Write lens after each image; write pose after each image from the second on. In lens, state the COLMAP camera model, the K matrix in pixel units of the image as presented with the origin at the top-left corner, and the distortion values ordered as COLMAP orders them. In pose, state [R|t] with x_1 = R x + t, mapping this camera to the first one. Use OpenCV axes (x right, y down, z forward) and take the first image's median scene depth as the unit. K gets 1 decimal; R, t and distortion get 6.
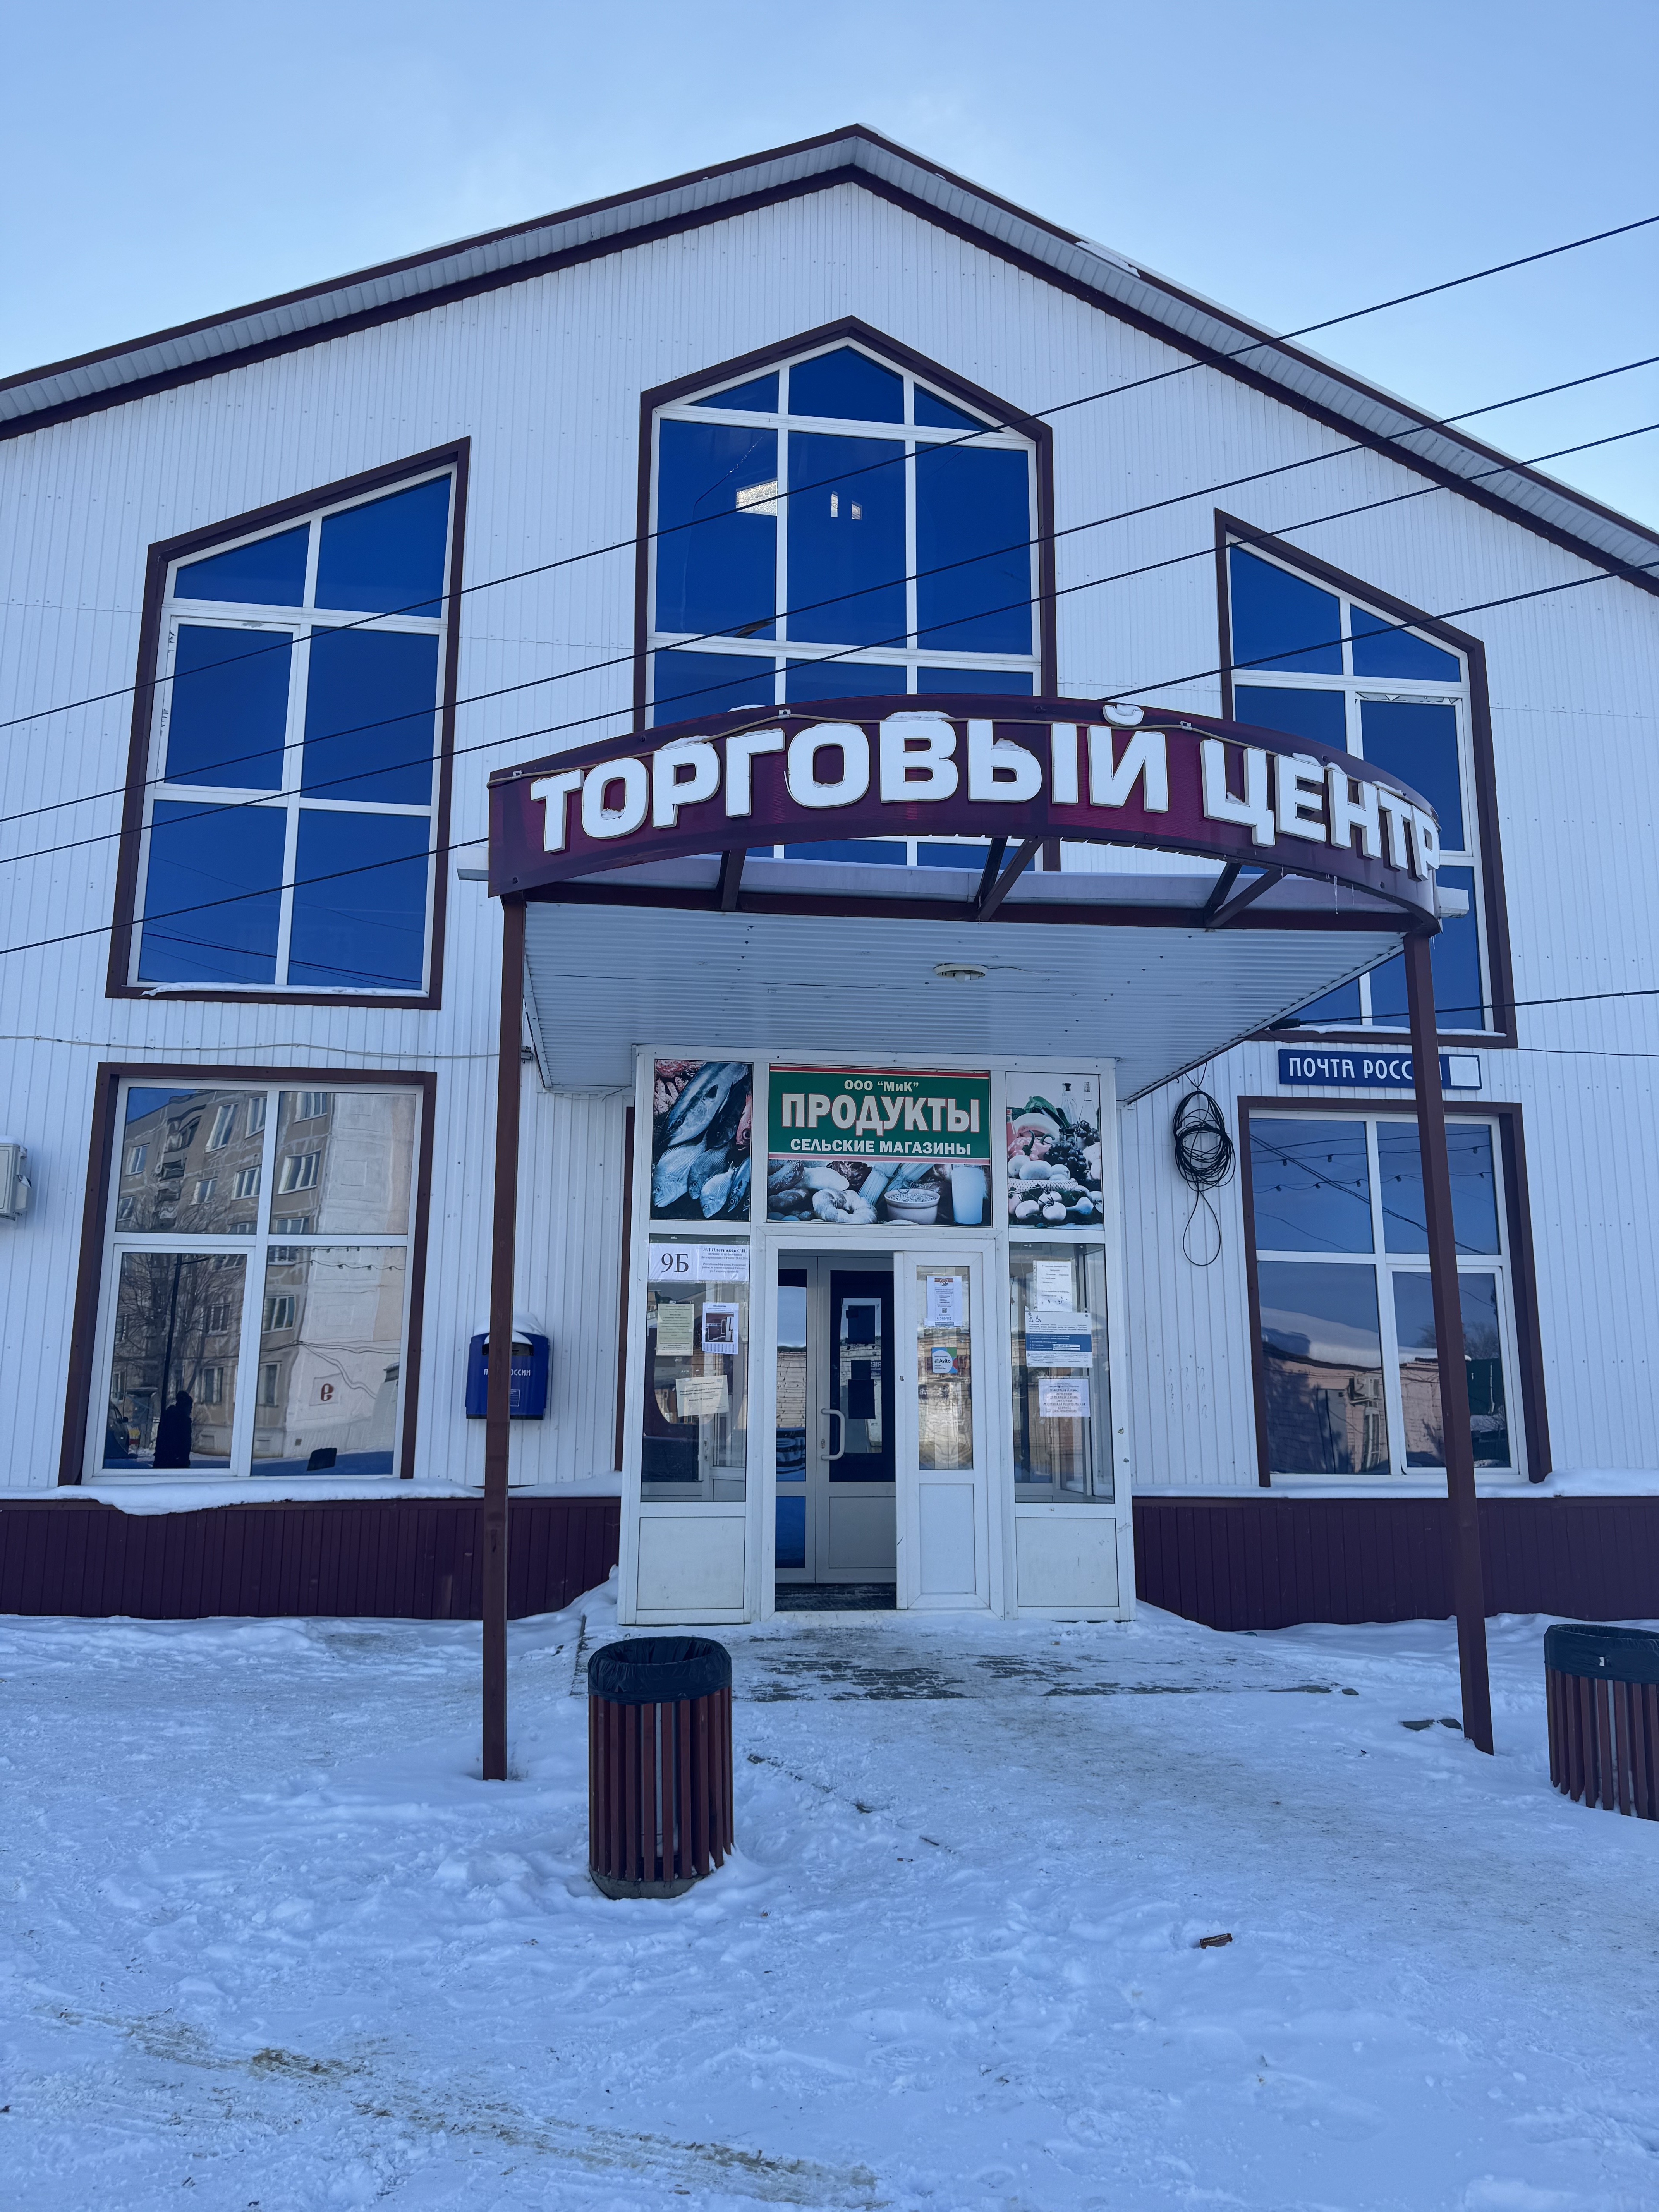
lens RADIAL K [[1552.7, 0, 818.7], [0, 1552.7, 1089.6], [0, 0, 1]] dist [0.172059, -0.355109]
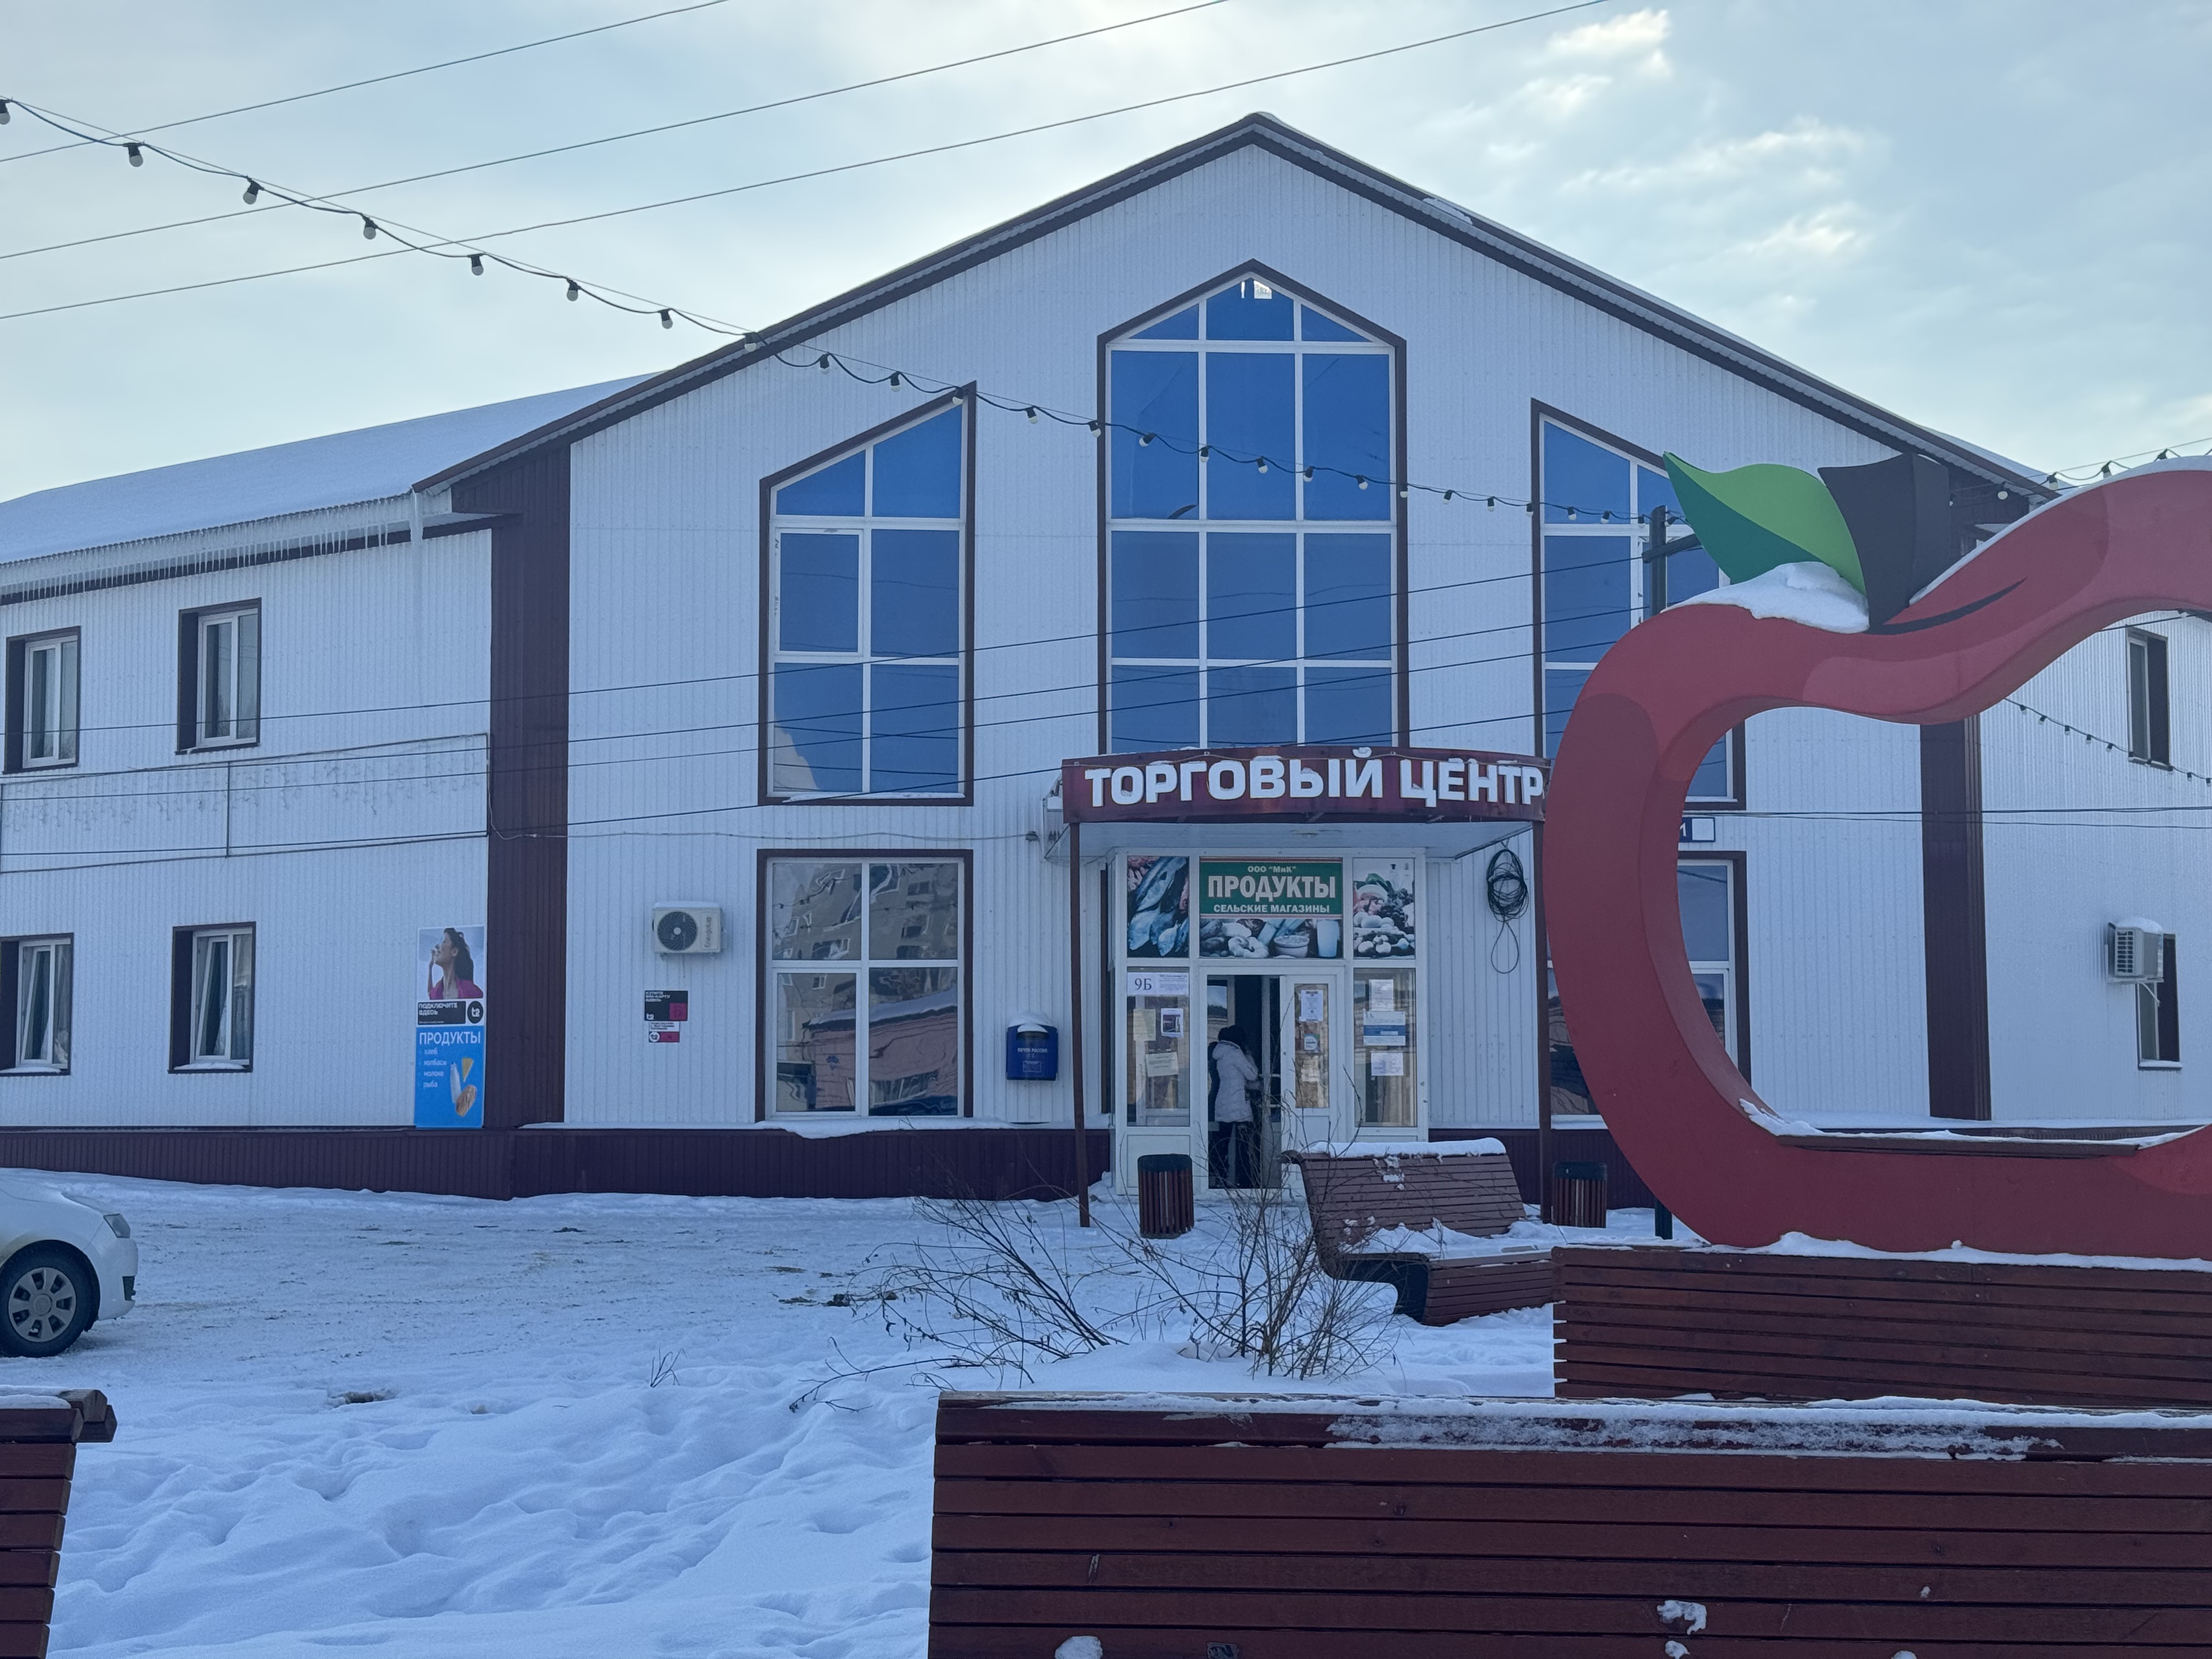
lens RADIAL K [[3102.5, 0, 1110.9], [0, 3102.5, 840.1], [0, 0, 1]] dist [0.113863, -0.146648]
pose [[0.998333, -0.011160, -0.056627, 0.056329], [0.017554, 0.993361, 0.113691, -0.391884], [0.054982, -0.114496, 0.991901, -2.111998]]
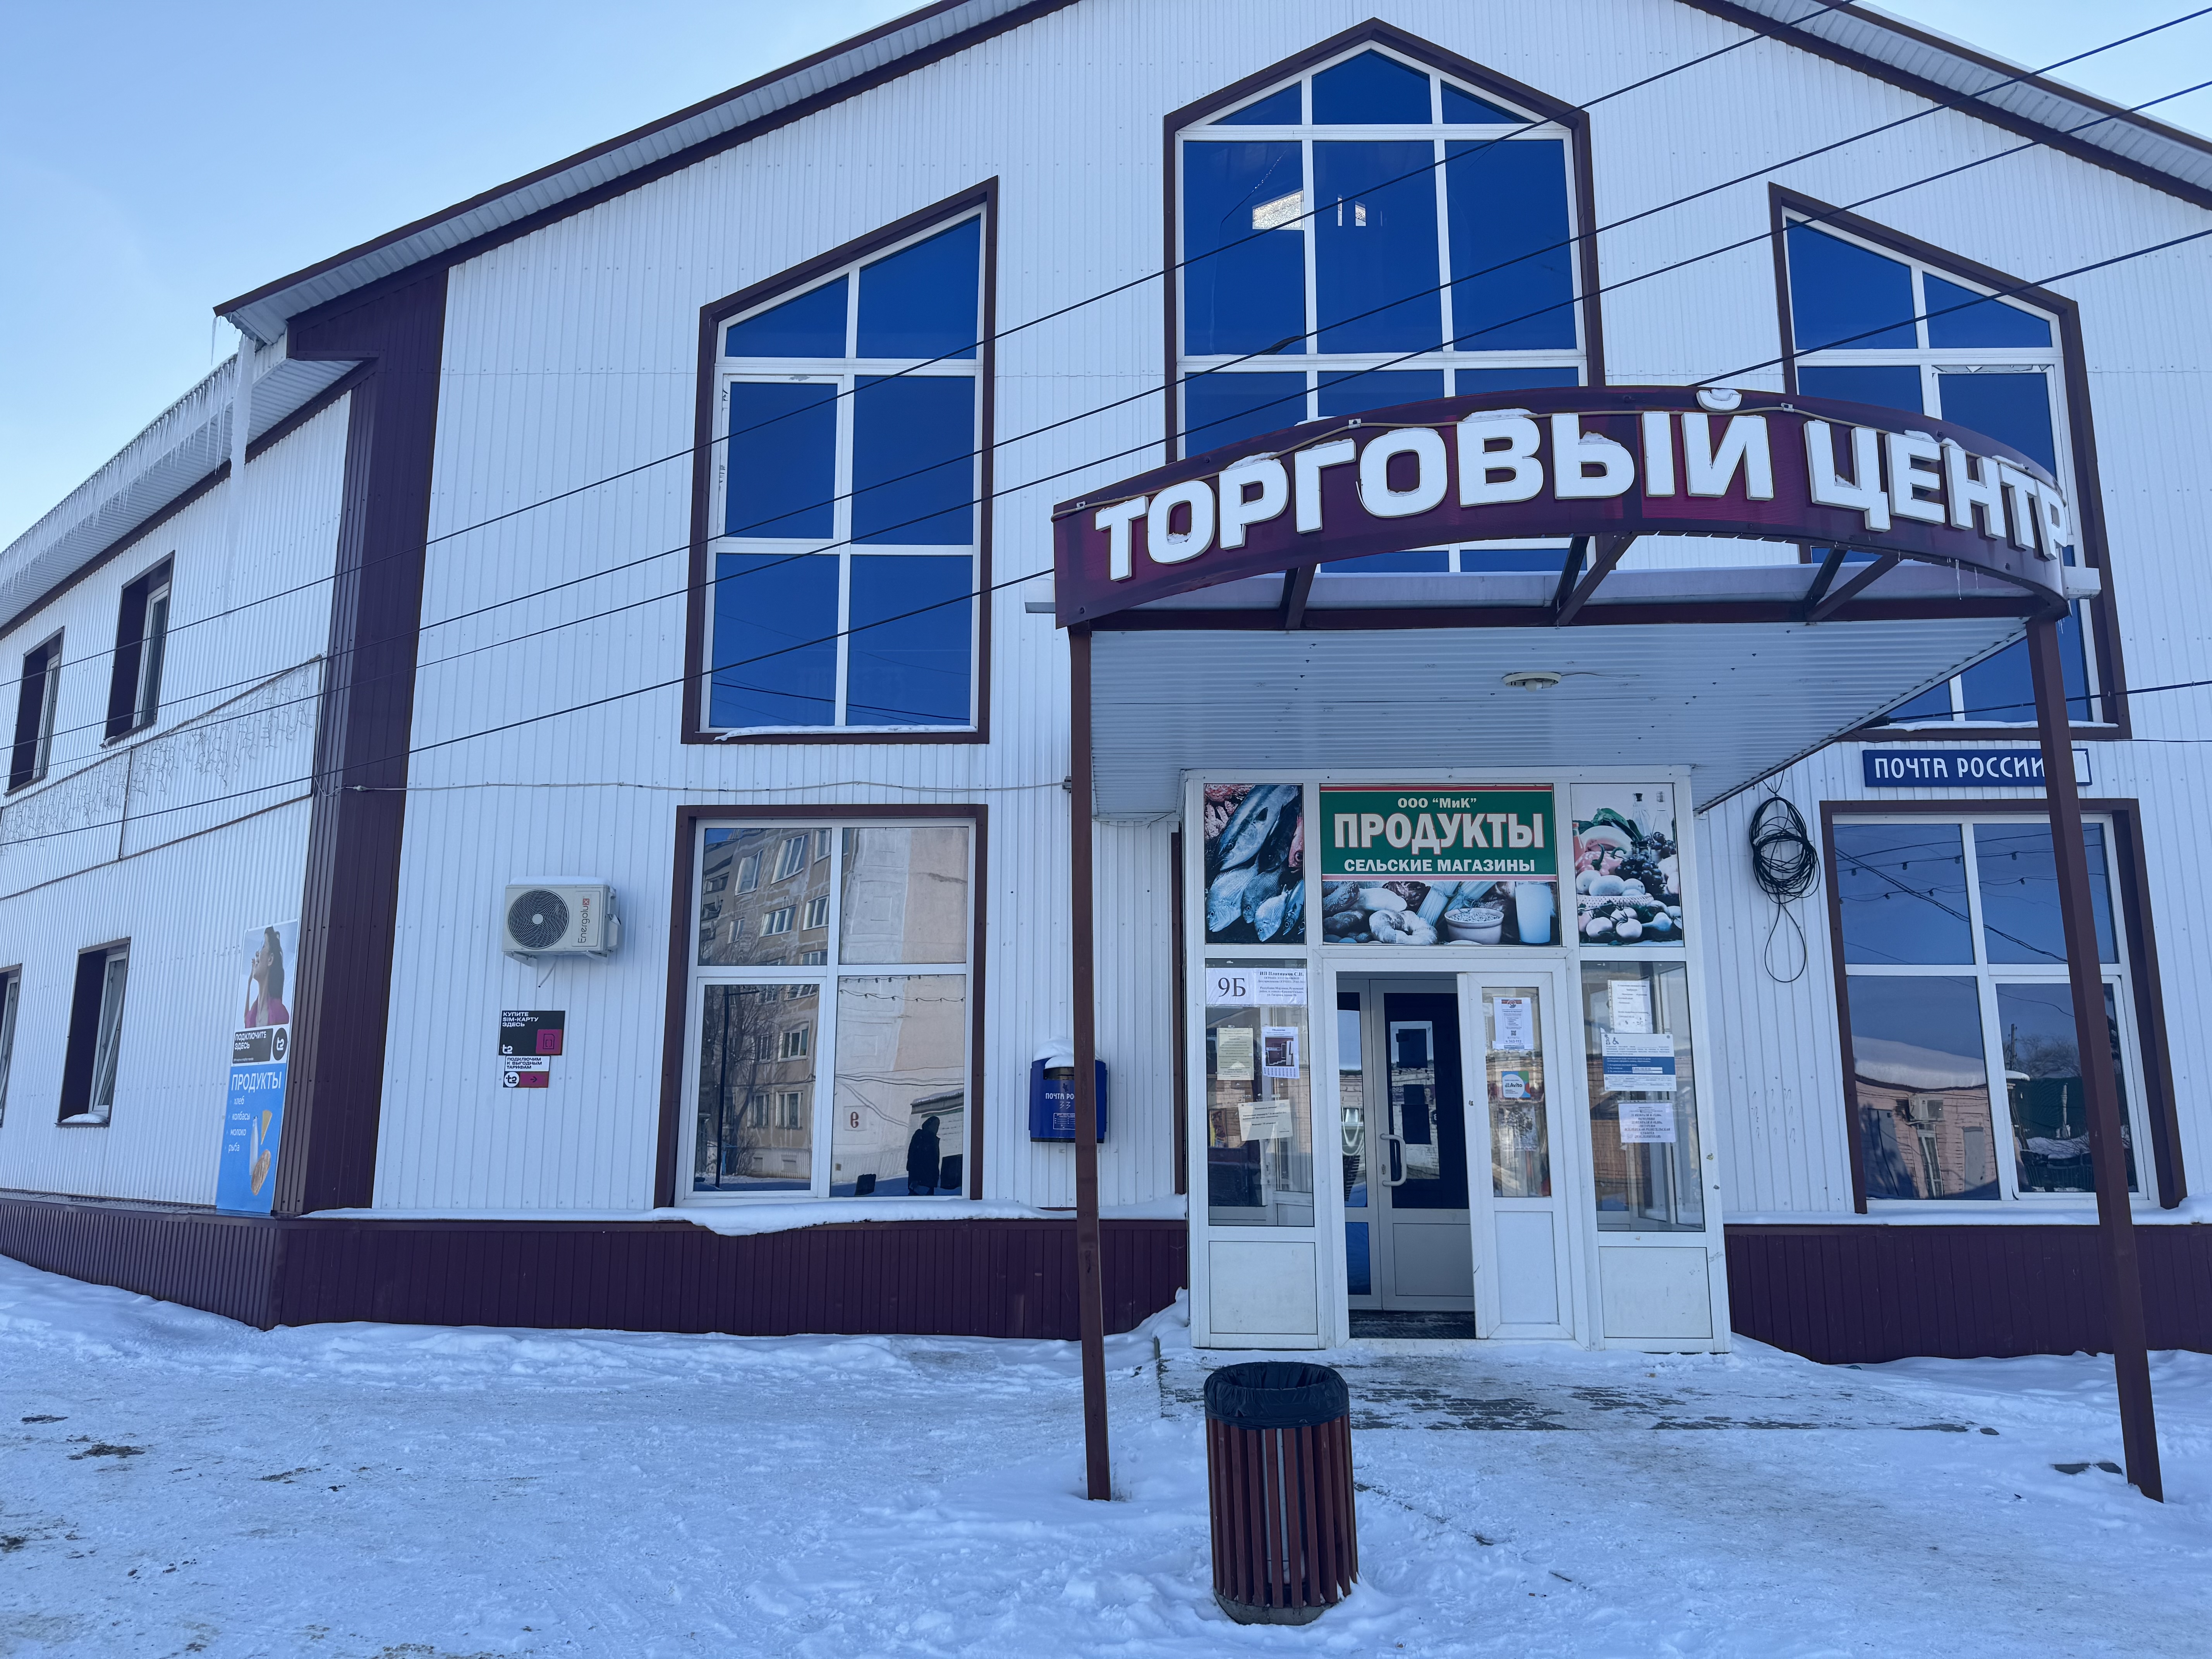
lens RADIAL K [[1552.7, 0, 1106.0], [0, 1552.7, 829.5], [0, 0, 1]] dist [0.172059, -0.355109]
pose [[0.989947, -0.031196, -0.137956, -0.030581], [0.032446, 0.999450, 0.006825, 0.000863], [0.137668, -0.011233, 0.990415, 0.003056]]
